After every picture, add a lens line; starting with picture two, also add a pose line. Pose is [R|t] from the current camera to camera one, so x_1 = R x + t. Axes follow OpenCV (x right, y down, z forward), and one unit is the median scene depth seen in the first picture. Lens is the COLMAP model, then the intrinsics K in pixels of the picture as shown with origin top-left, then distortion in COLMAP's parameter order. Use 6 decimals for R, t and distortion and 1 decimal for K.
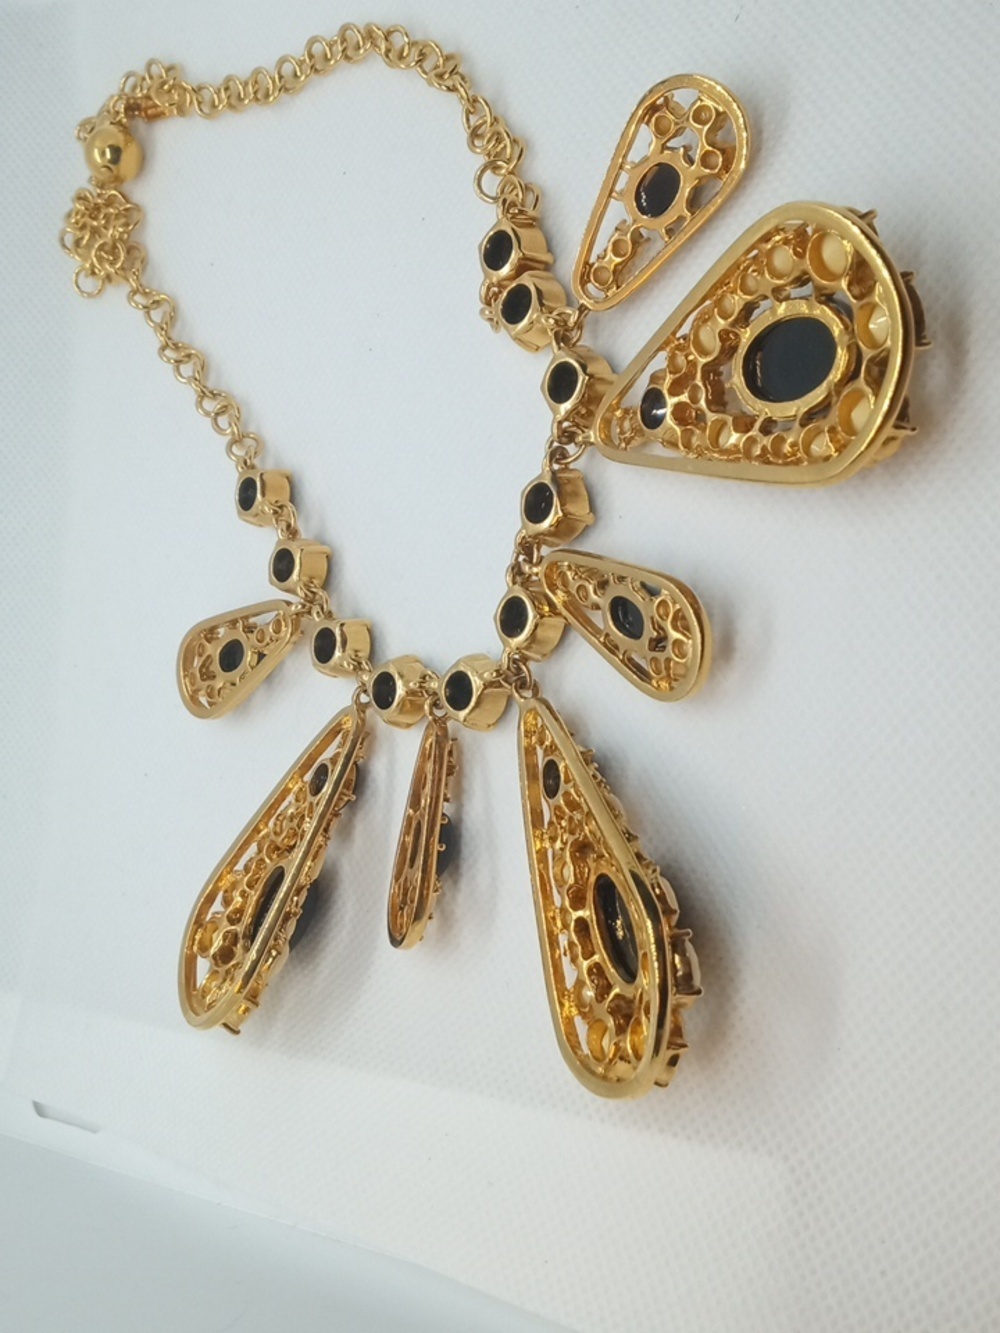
lens RADIAL K [[1575.4, 0, 500.0], [0, 1575.4, 666.5], [0, 0, 1]] dist [0.013291, -0.009569]
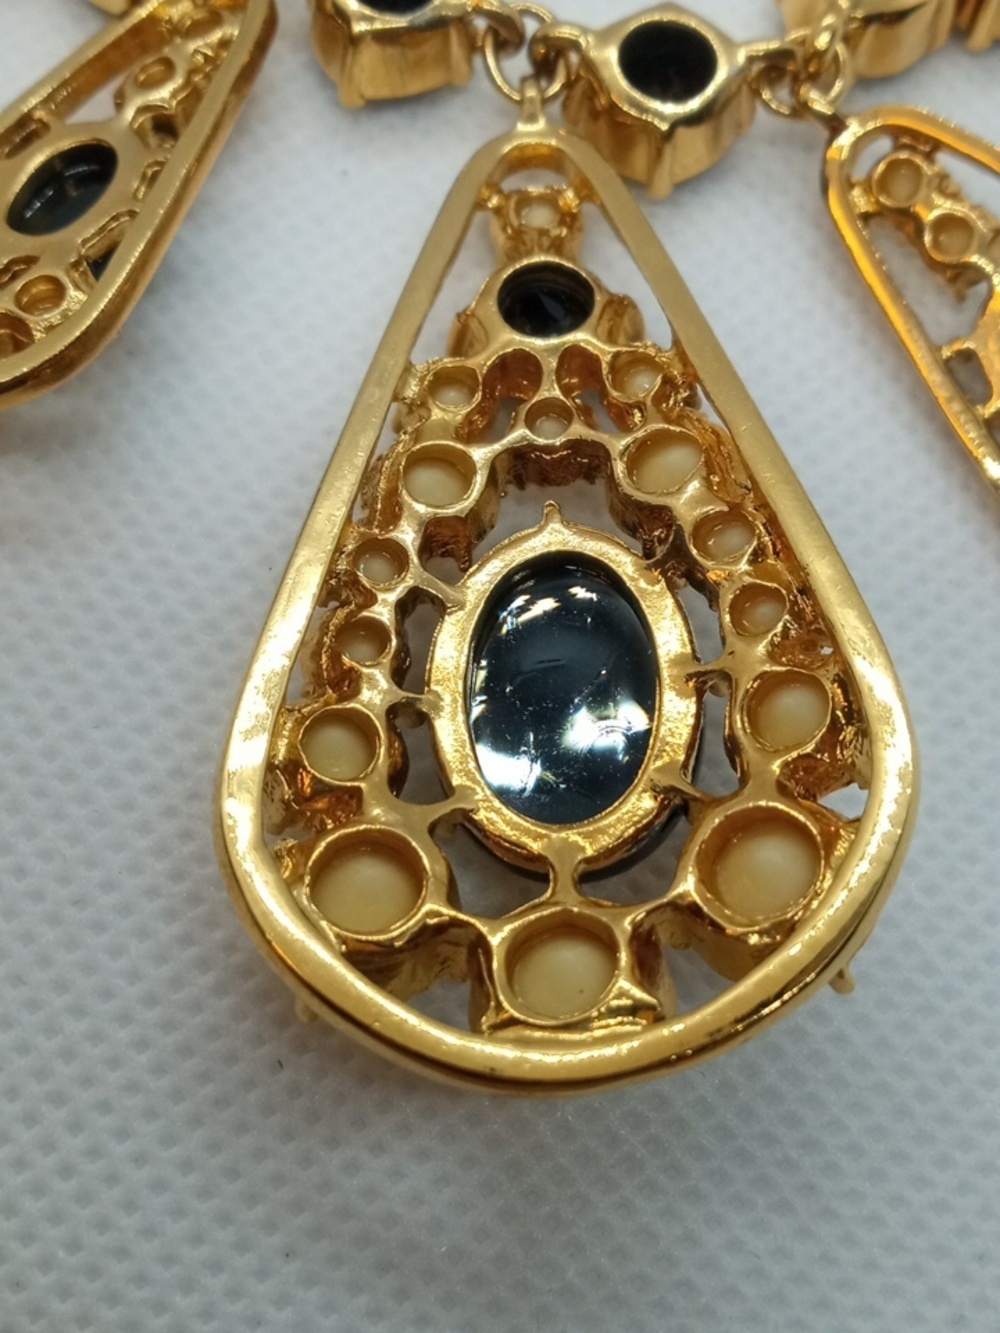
lens RADIAL K [[1575.4, 0, 500.0], [0, 1575.4, 666.5], [0, 0, 1]] dist [0.013291, -0.009569]
pose [[-0.076831, 0.871778, 0.483838, -0.020630], [-0.994367, -0.102538, 0.026852, -0.164622], [0.073020, -0.479049, 0.874746, 0.551281]]
